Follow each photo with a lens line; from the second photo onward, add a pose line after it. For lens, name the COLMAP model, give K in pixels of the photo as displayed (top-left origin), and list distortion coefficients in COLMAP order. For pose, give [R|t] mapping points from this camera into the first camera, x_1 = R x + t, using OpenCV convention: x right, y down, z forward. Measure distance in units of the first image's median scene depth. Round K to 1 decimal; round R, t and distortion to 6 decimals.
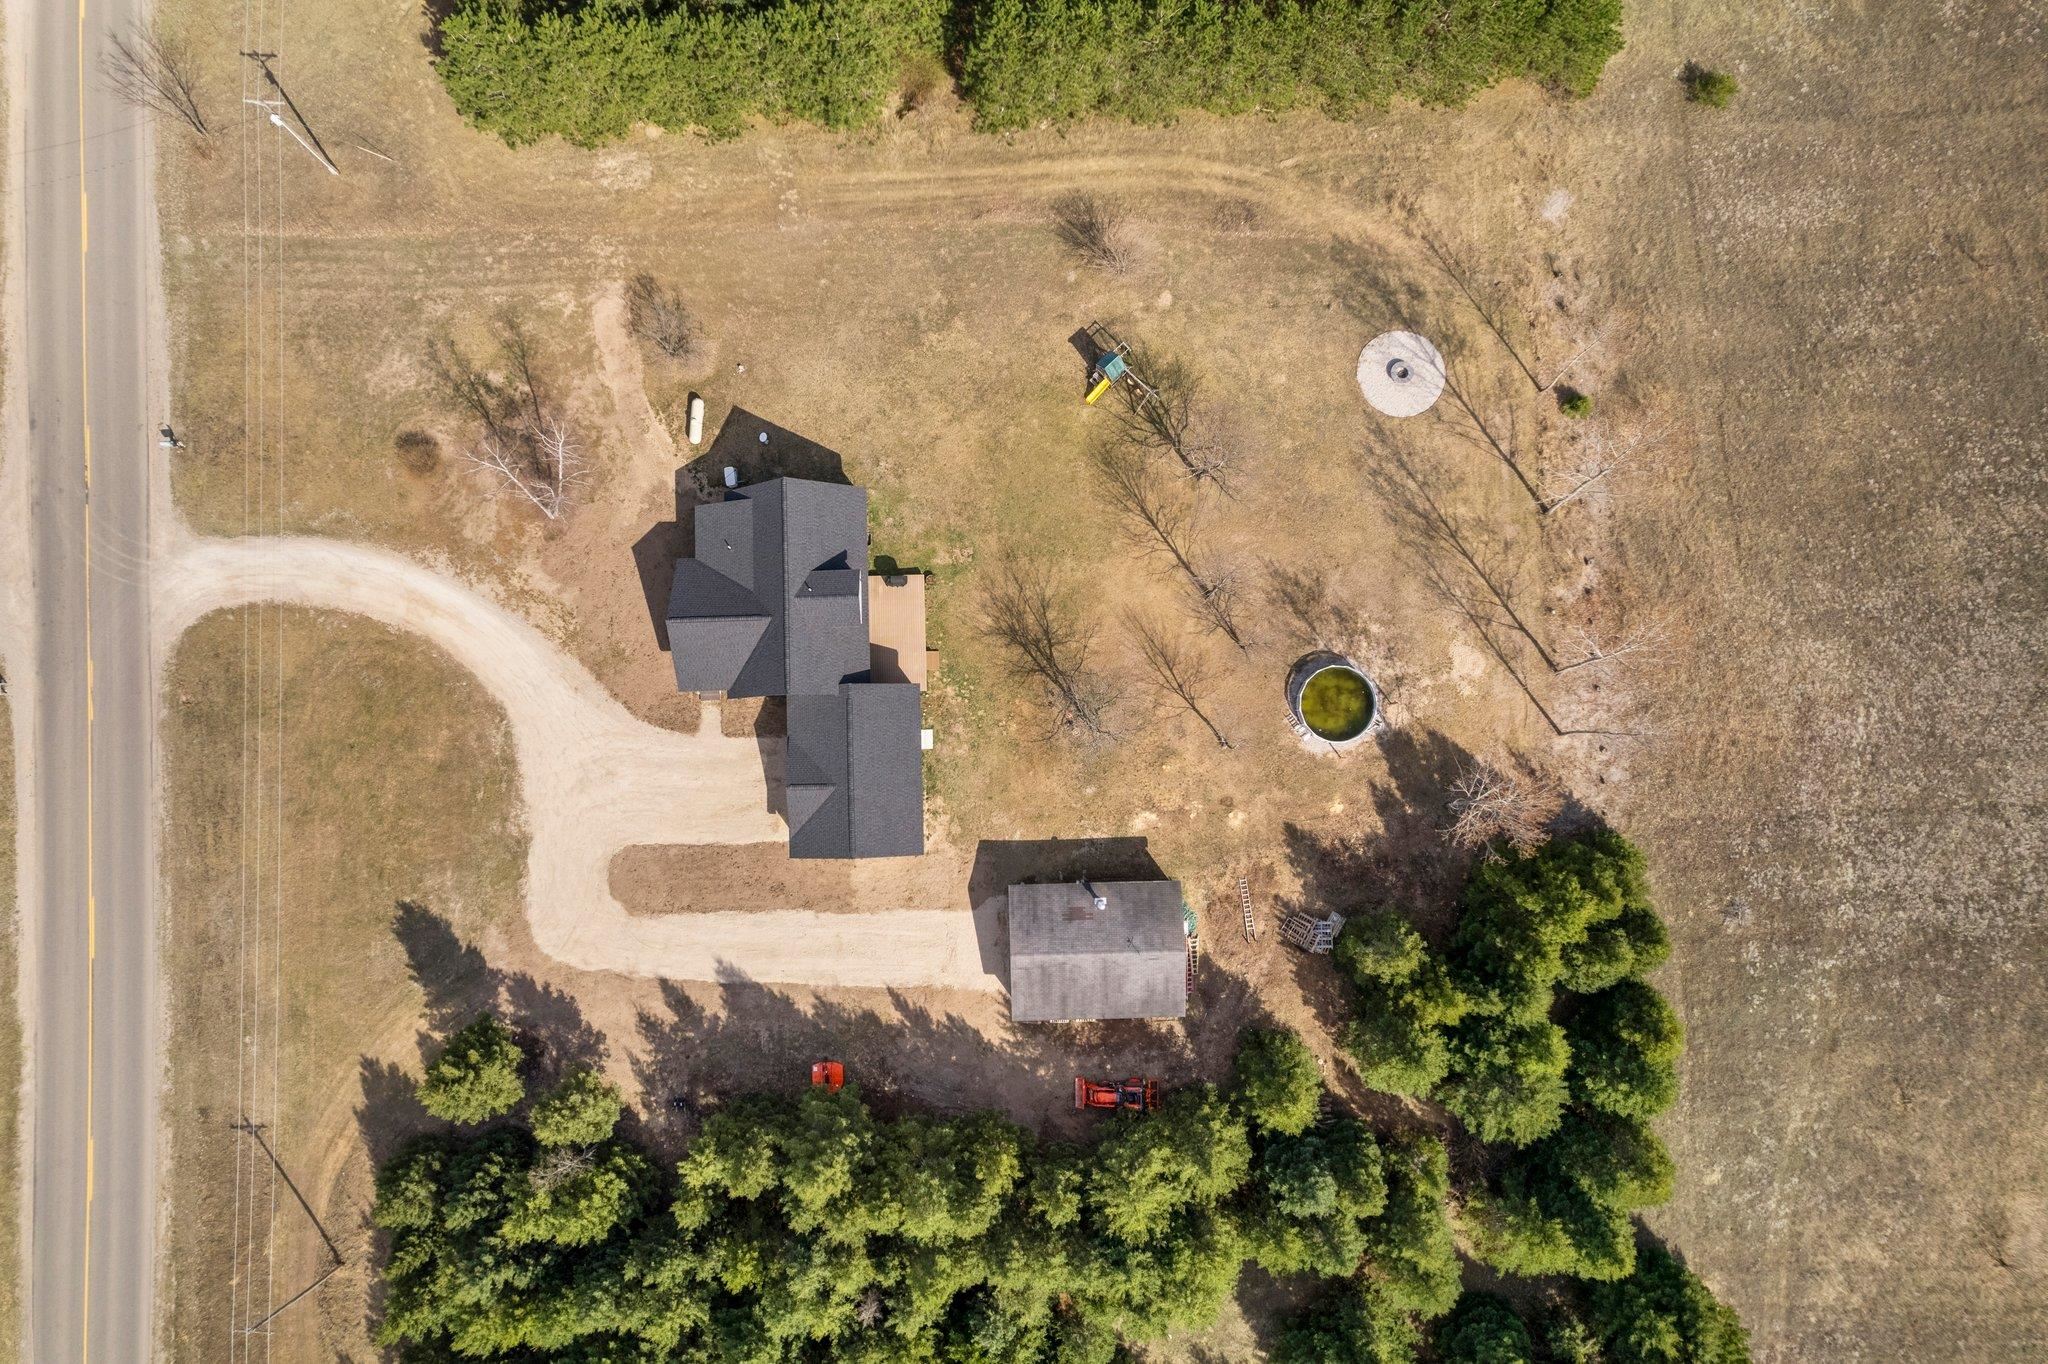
lens RADIAL K [[1308.4, 0, 1024.0], [0, 1308.4, 682.0], [0, 0, 1]] dist [-0.039373, 0.001658]
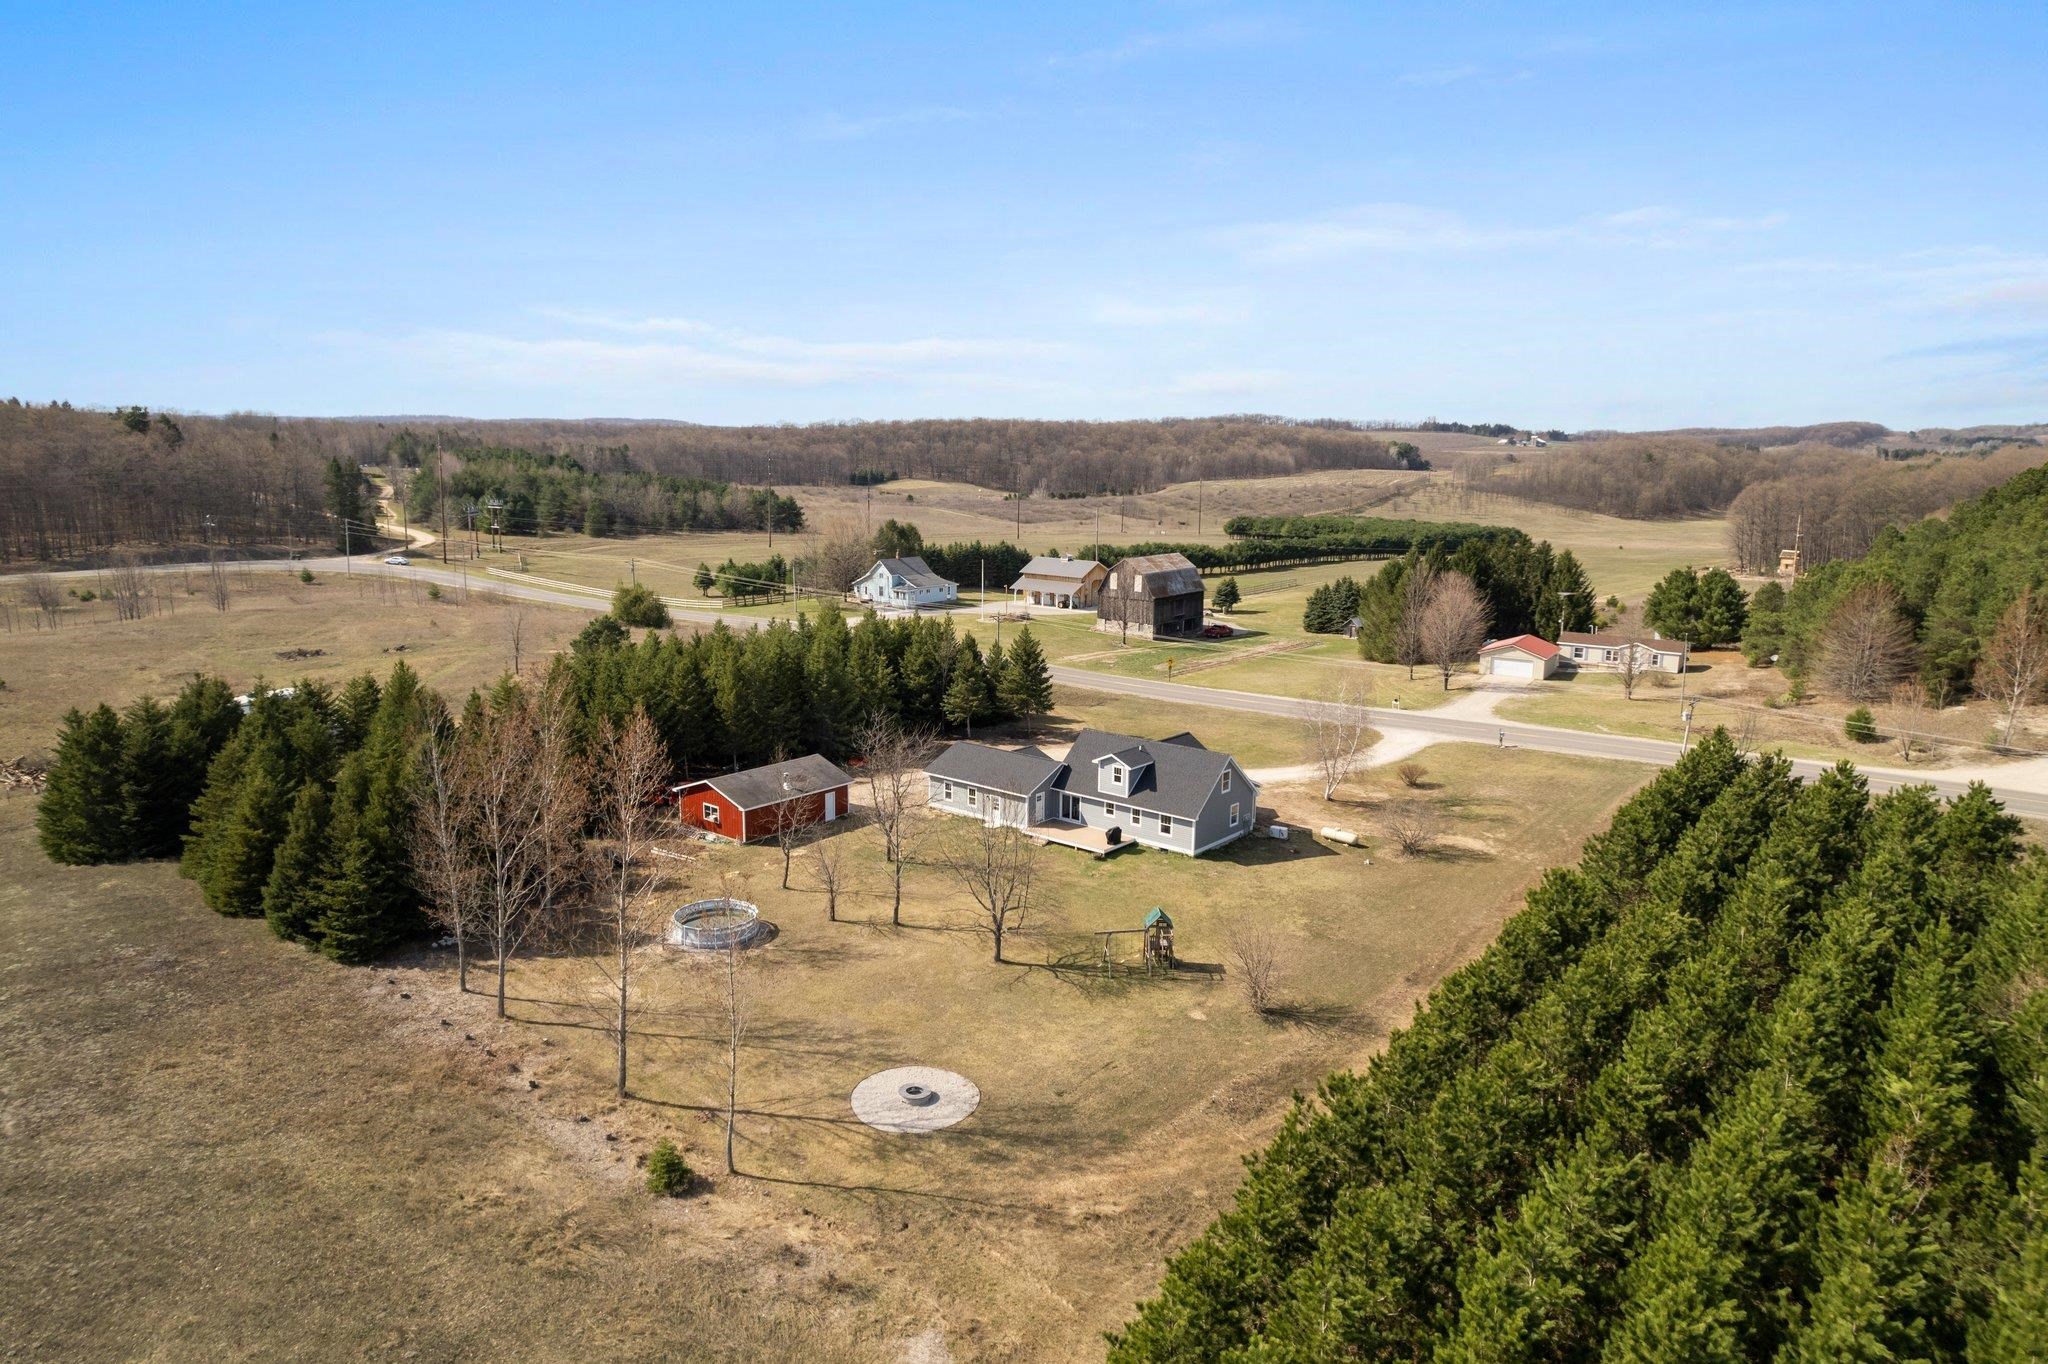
lens RADIAL K [[1319.5, 0, 1024.0], [0, 1319.5, 682.0], [0, 0, 1]] dist [-0.008602, -0.001197]
pose [[-0.658687, 0.149745, -0.737366, 0.739568], [-0.751413, -0.080298, 0.654928, -0.725053], [0.038863, 0.985459, 0.165411, 0.670466]]
